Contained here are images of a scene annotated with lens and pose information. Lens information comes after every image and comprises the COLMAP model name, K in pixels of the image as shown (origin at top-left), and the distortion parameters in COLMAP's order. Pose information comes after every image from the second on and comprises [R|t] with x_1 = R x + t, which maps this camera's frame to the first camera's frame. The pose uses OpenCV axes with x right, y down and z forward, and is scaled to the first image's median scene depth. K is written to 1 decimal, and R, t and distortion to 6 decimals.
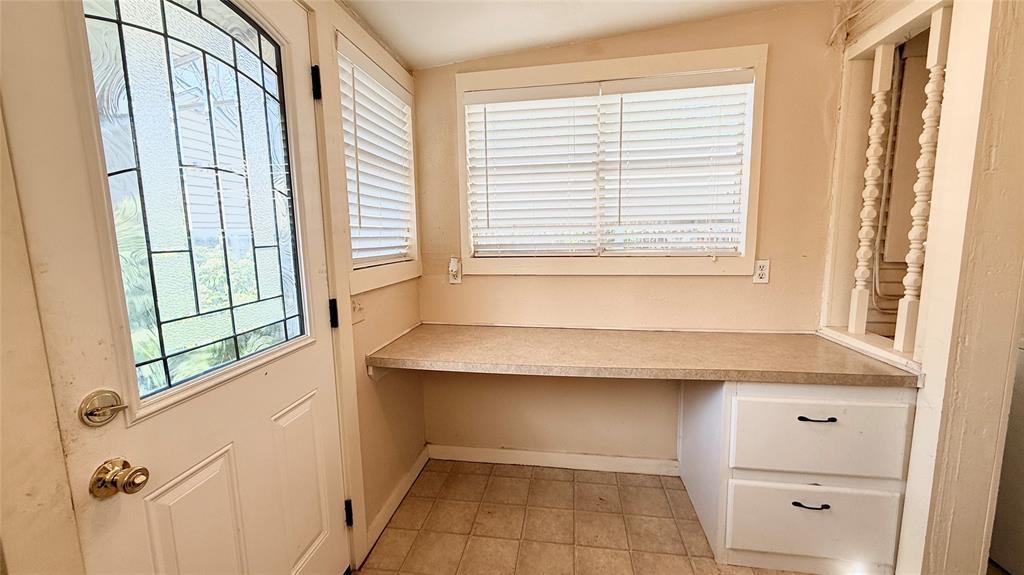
lens RADIAL K [[406.1, 0, 509.0], [0, 406.1, 286.6], [0, 0, 1]] dist [-0.001998, -0.000037]
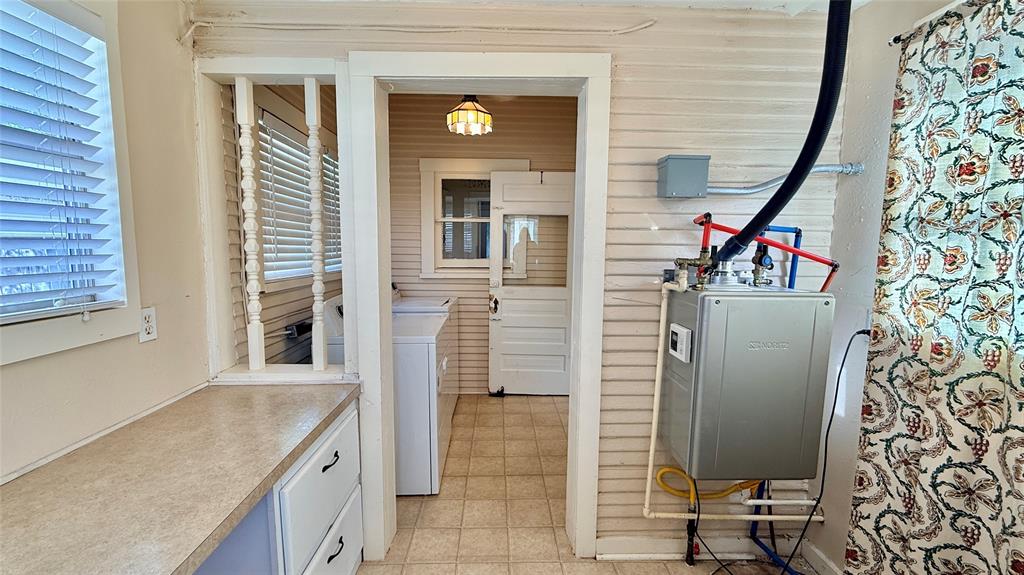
lens RADIAL K [[406.1, 0, 509.0], [0, 406.1, 286.6], [0, 0, 1]] dist [-0.001998, -0.000037]
pose [[-0.169325, -0.083753, 0.981995, -0.183061], [0.121691, 0.986981, 0.105162, -0.109751], [-0.978019, 0.137307, -0.156929, 0.543987]]
